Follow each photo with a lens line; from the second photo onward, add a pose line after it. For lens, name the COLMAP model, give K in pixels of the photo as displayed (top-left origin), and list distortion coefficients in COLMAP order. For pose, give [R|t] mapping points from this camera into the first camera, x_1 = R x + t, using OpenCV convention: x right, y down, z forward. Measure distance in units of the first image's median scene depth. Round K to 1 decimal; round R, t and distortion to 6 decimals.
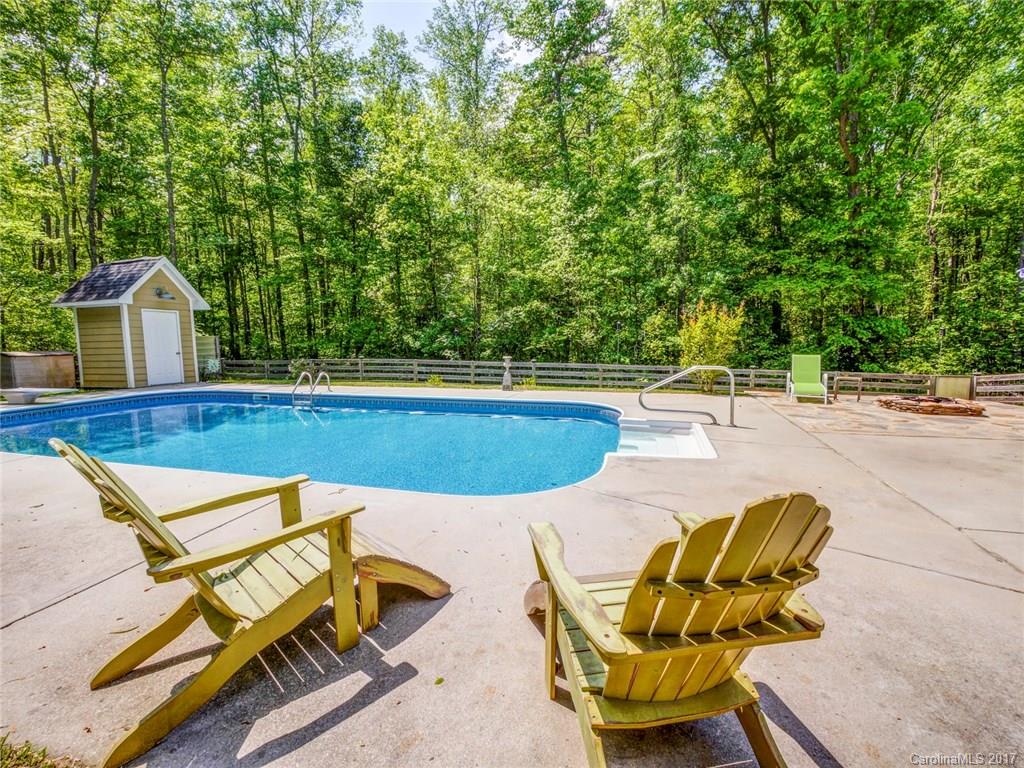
lens RADIAL K [[483.1, 0, 513.9], [0, 483.1, 385.6], [0, 0, 1]] dist [-0.000502, -0.001016]
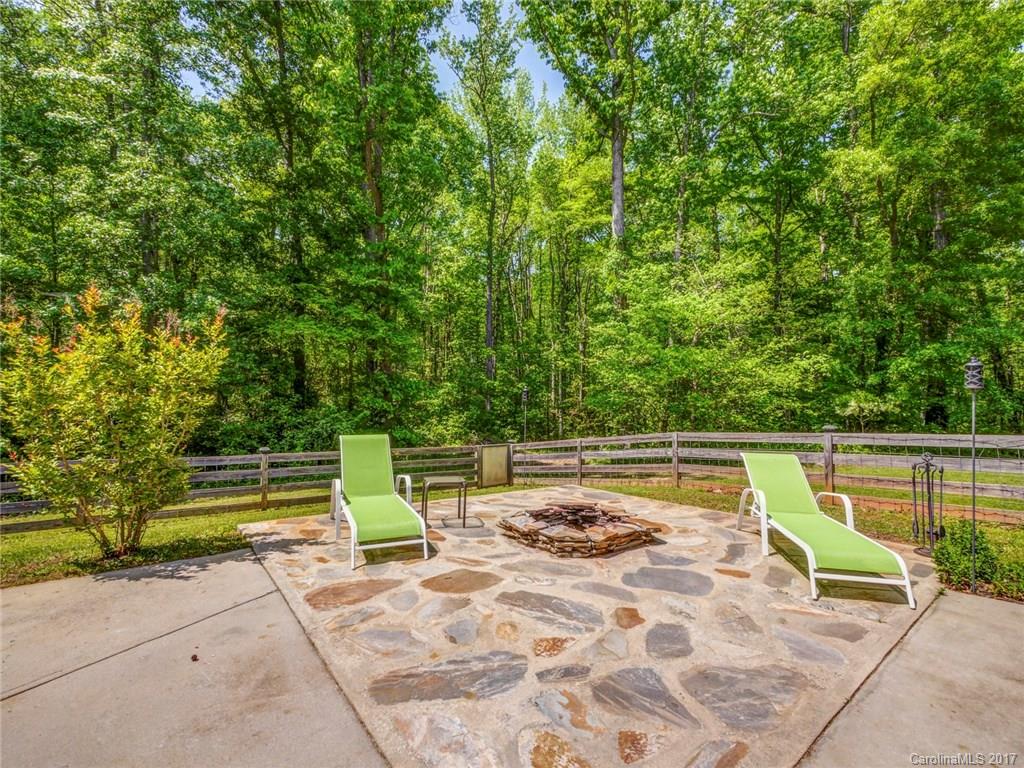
lens RADIAL K [[483.1, 0, 512.8], [0, 483.1, 388.4], [0, 0, 1]] dist [-0.000502, -0.001016]
pose [[0.609337, 0.030591, 0.792321, 0.159316], [0.063776, 0.994127, -0.087429, -0.030887], [-0.790342, 0.103805, 0.603807, 0.302161]]
